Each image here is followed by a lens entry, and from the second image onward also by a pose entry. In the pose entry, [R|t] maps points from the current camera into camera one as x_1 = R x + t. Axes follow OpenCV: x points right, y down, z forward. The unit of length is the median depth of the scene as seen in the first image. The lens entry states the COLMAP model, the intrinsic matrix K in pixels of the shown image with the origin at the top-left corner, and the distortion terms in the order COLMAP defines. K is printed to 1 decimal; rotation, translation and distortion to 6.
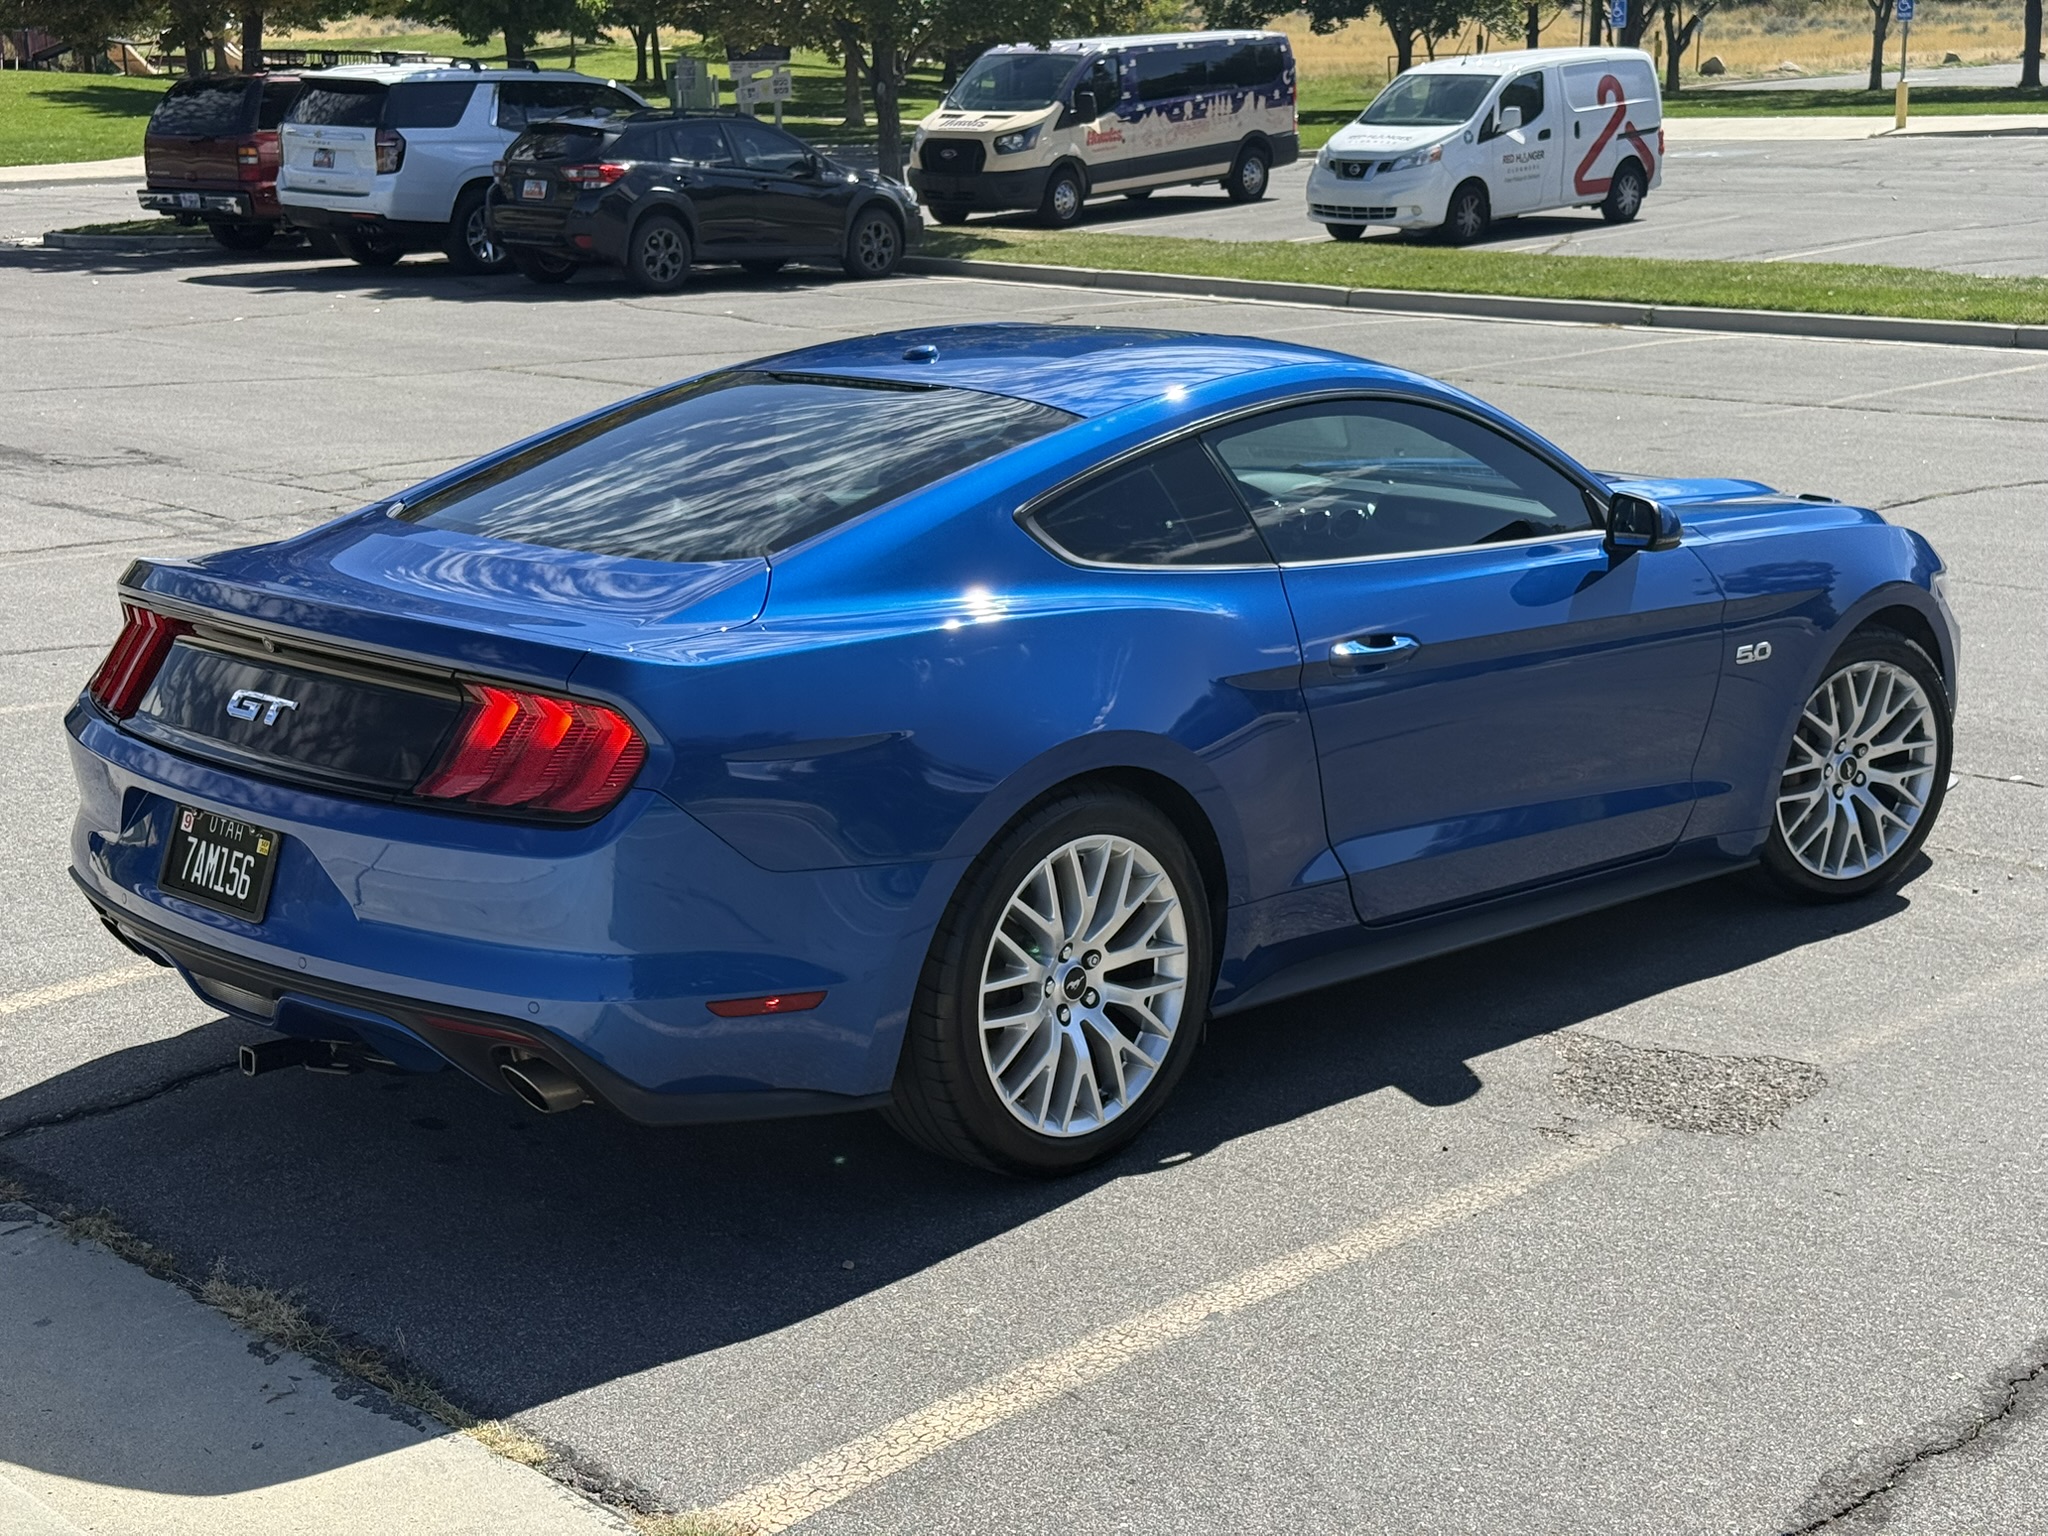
lens RADIAL K [[2803.1, 0, 1034.7], [0, 2803.1, 774.9], [0, 0, 1]] dist [0.252066, -0.770930]
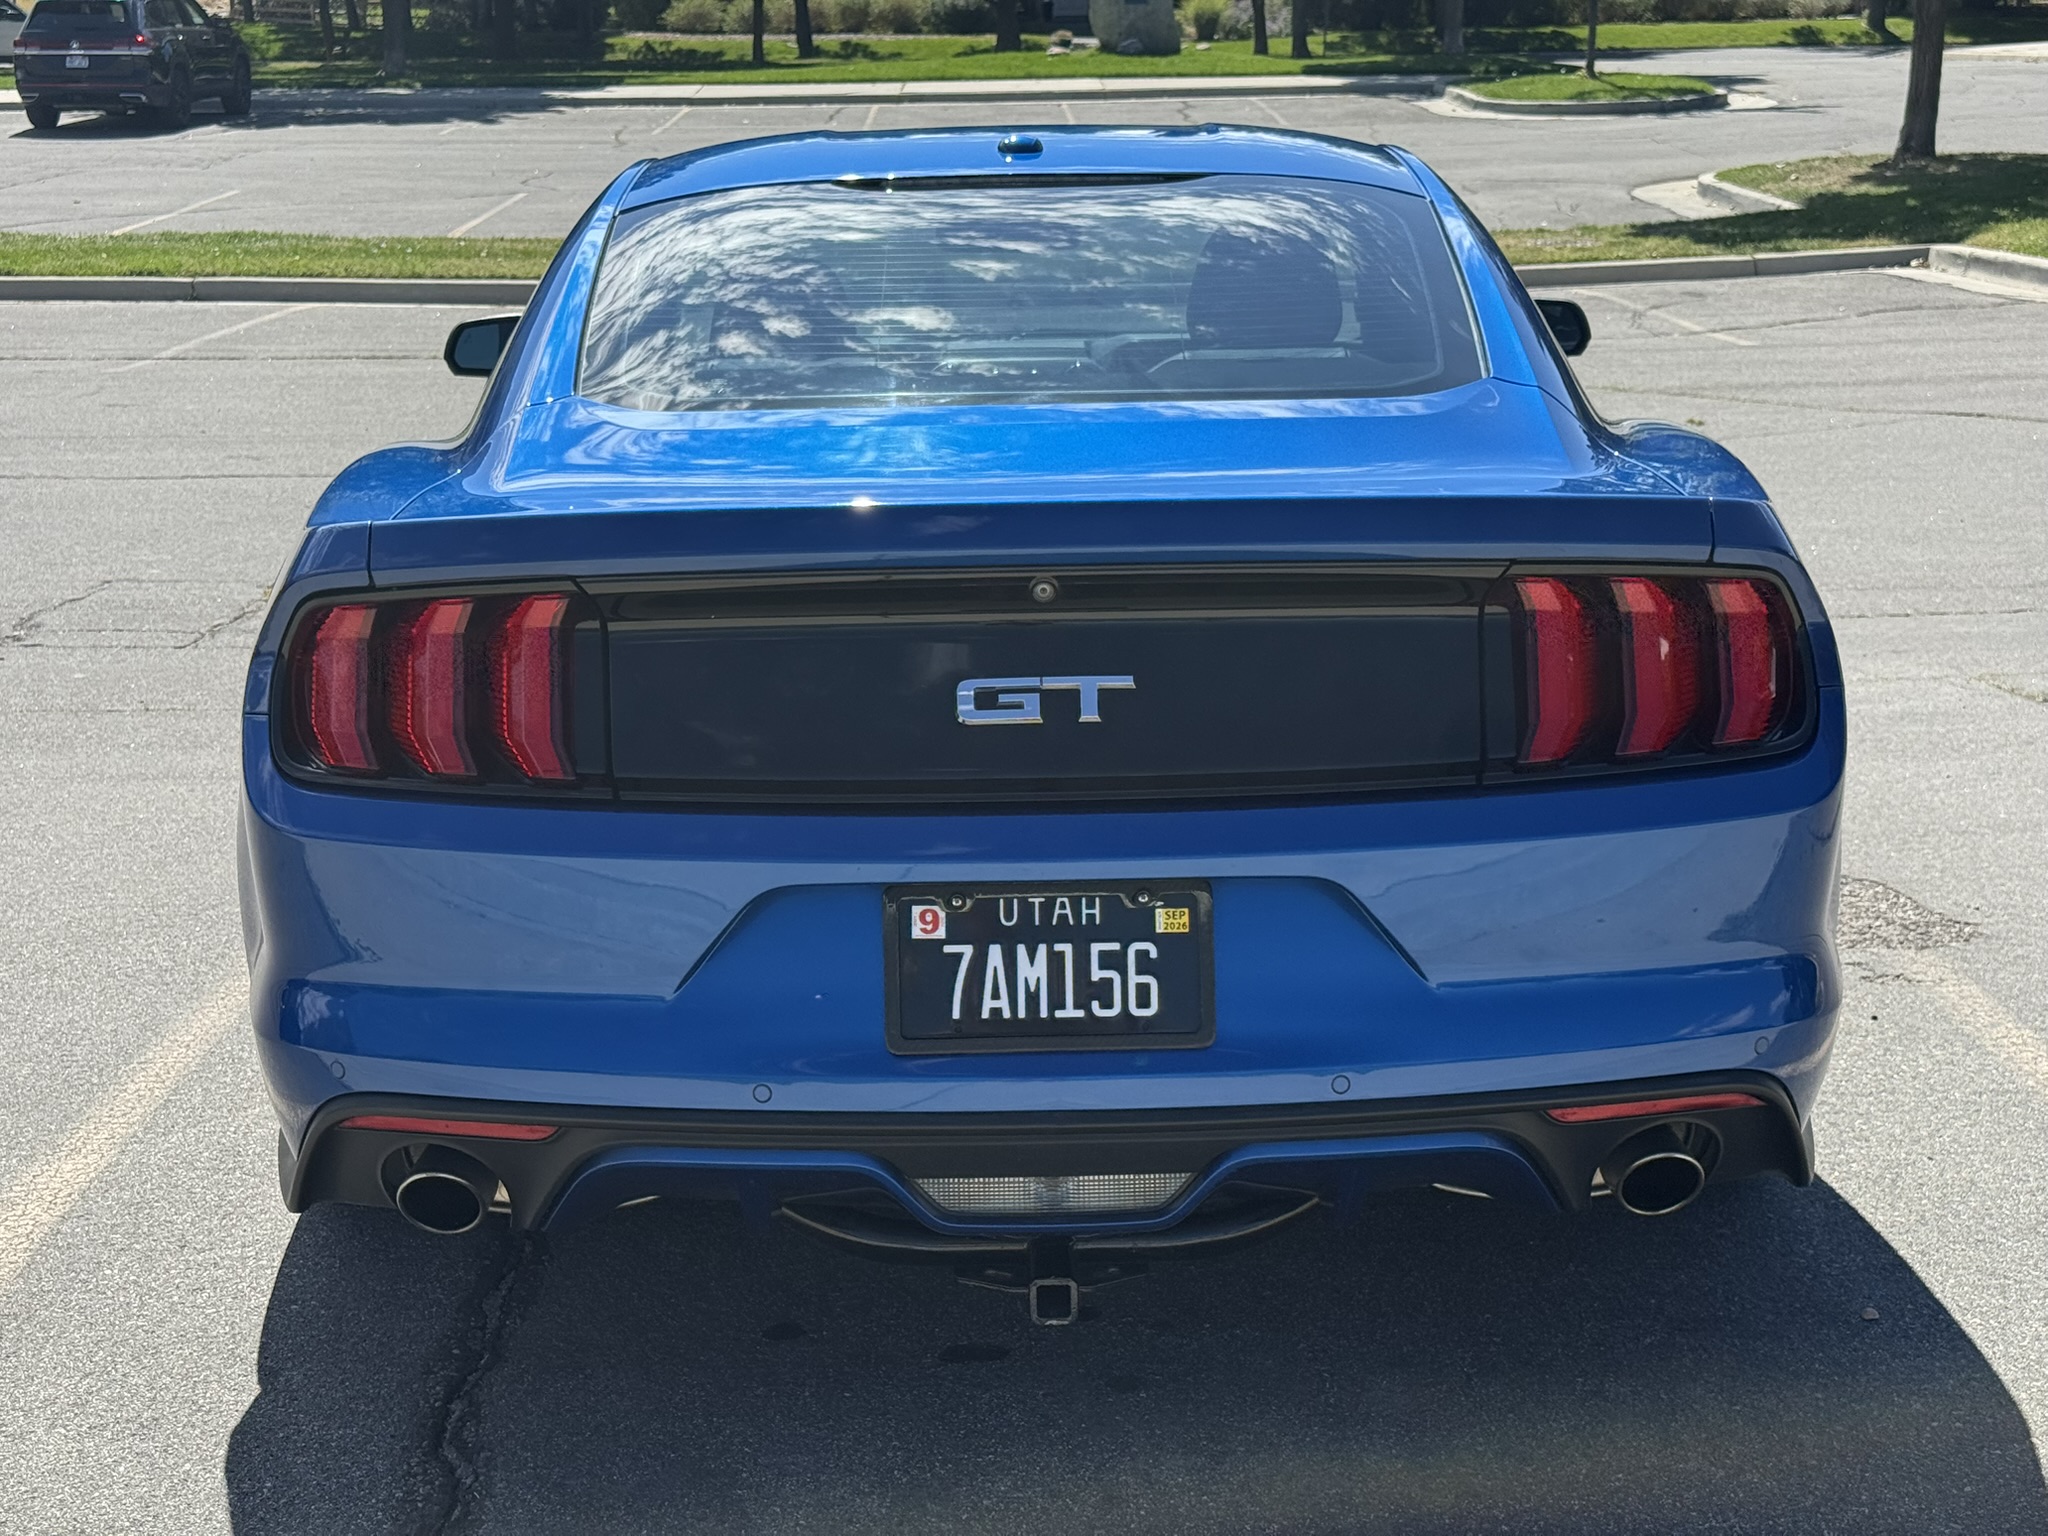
lens RADIAL K [[2869.8, 0, 968.4], [0, 2869.8, 762.0], [0, 0, 1]] dist [0.024026, -0.043810]
pose [[0.721141, -0.167809, 0.672157, -0.683584], [0.172108, 0.983199, 0.060813, -0.049607], [-0.671069, 0.071829, 0.737907, 0.574817]]
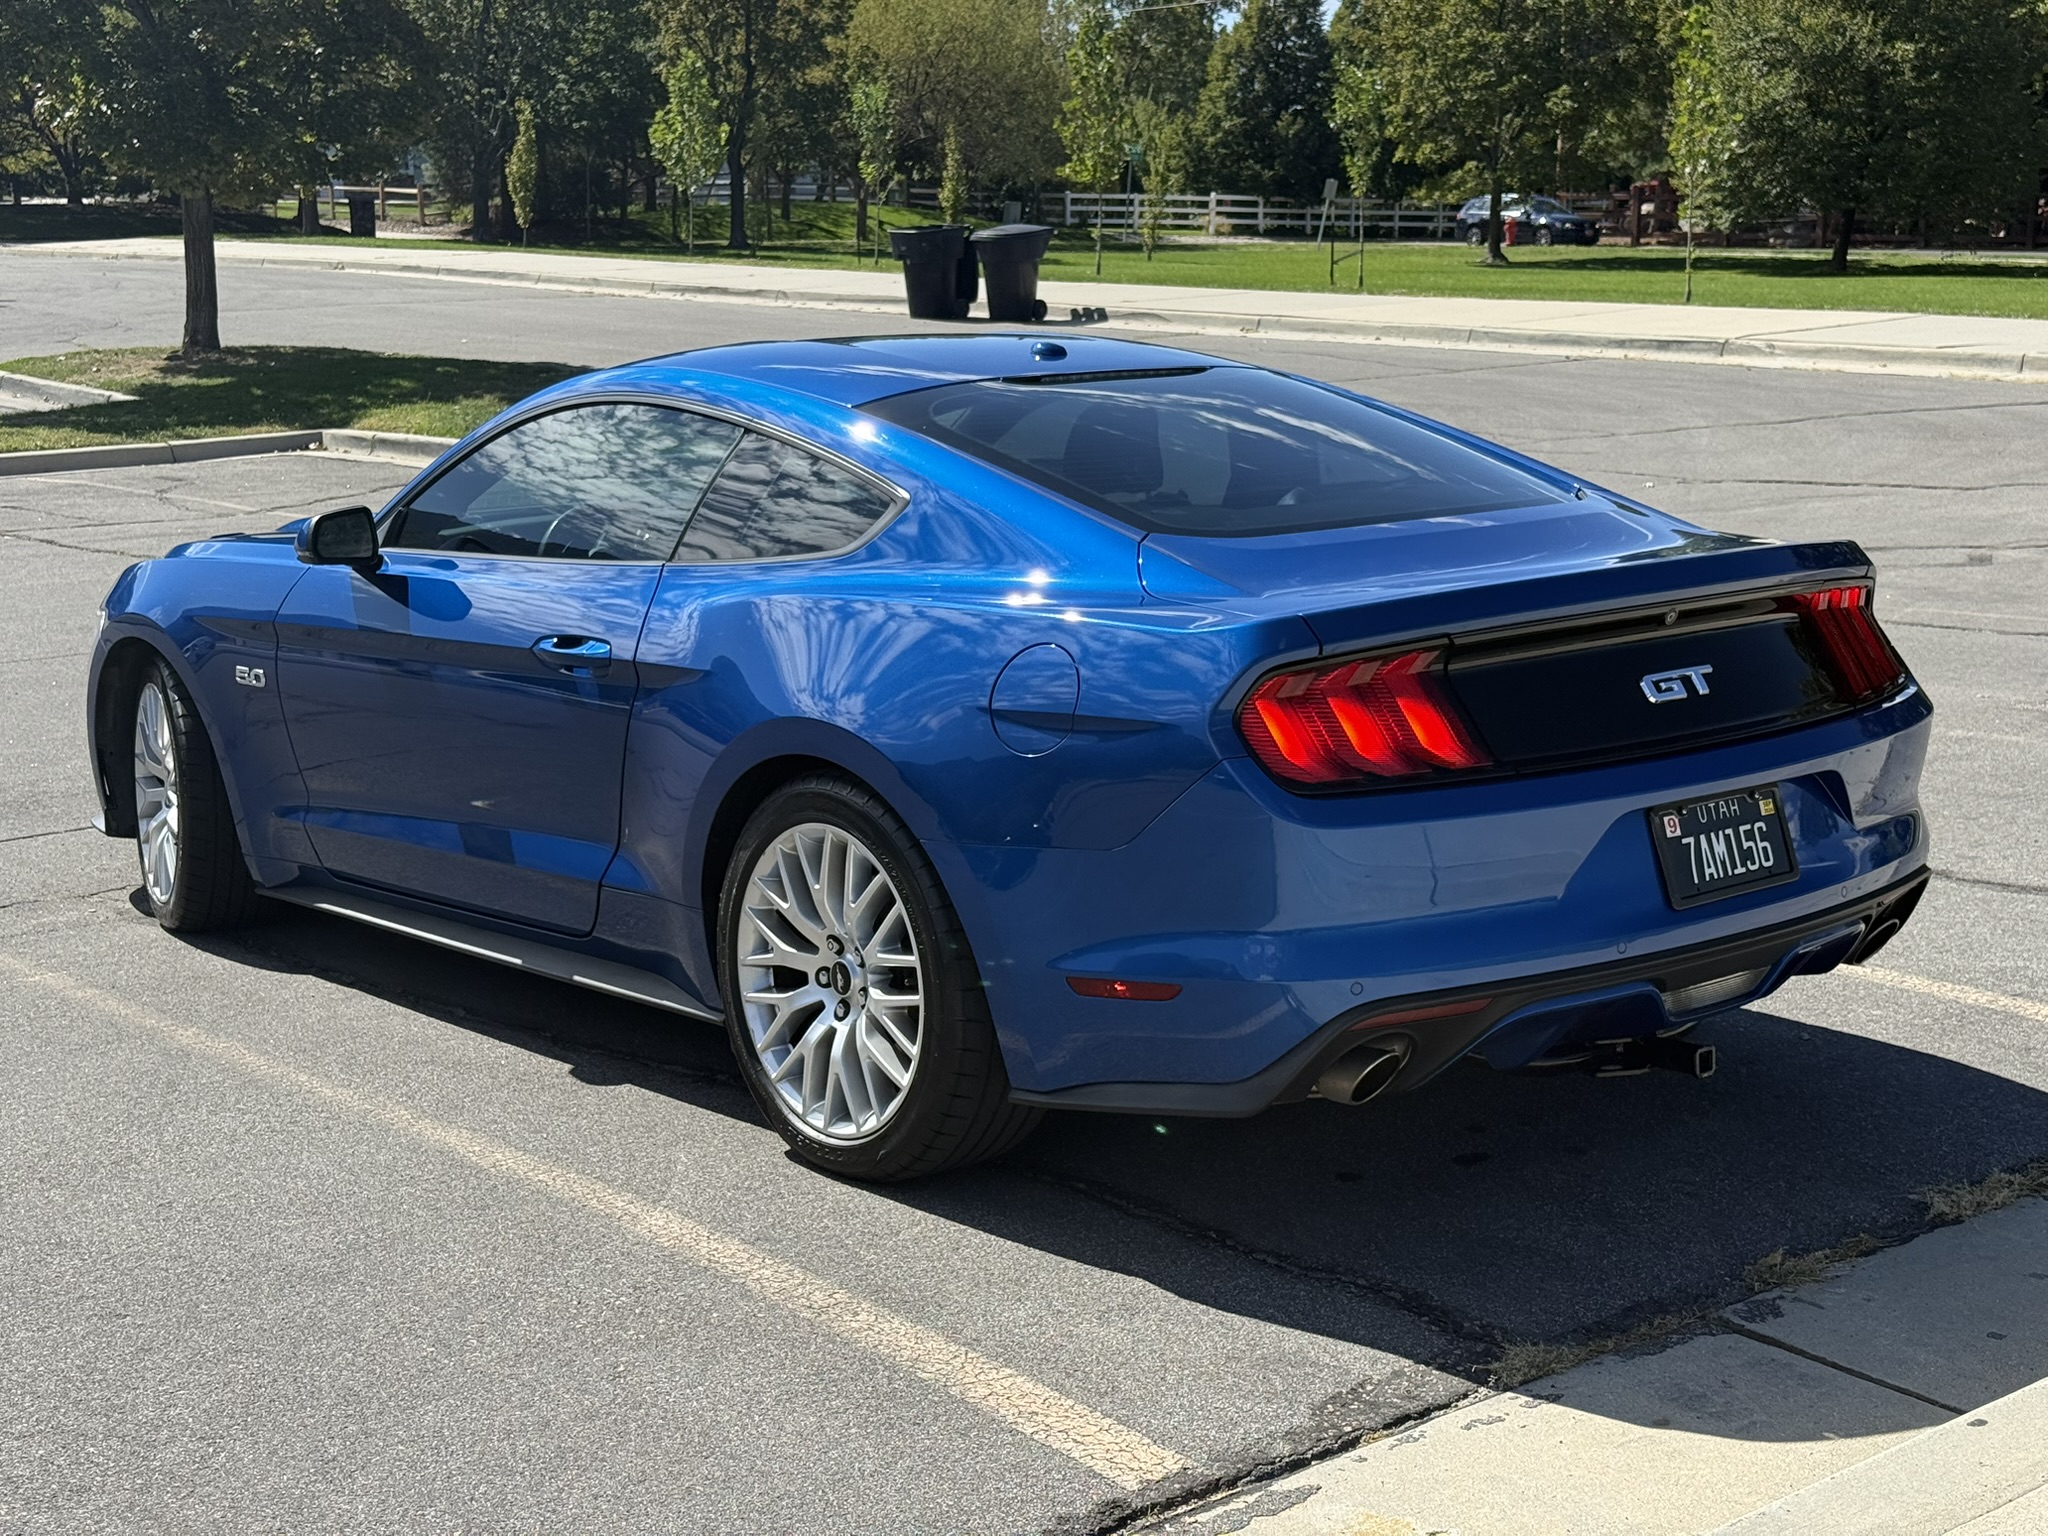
lens RADIAL K [[2803.1, 0, 1034.7], [0, 2803.1, 774.9], [0, 0, 1]] dist [0.252066, -0.770930]
pose [[0.105253, -0.179044, 0.978195, -1.222194], [0.238125, 0.959579, 0.150015, -0.186998], [-0.965514, 0.217143, 0.143634, 1.078542]]
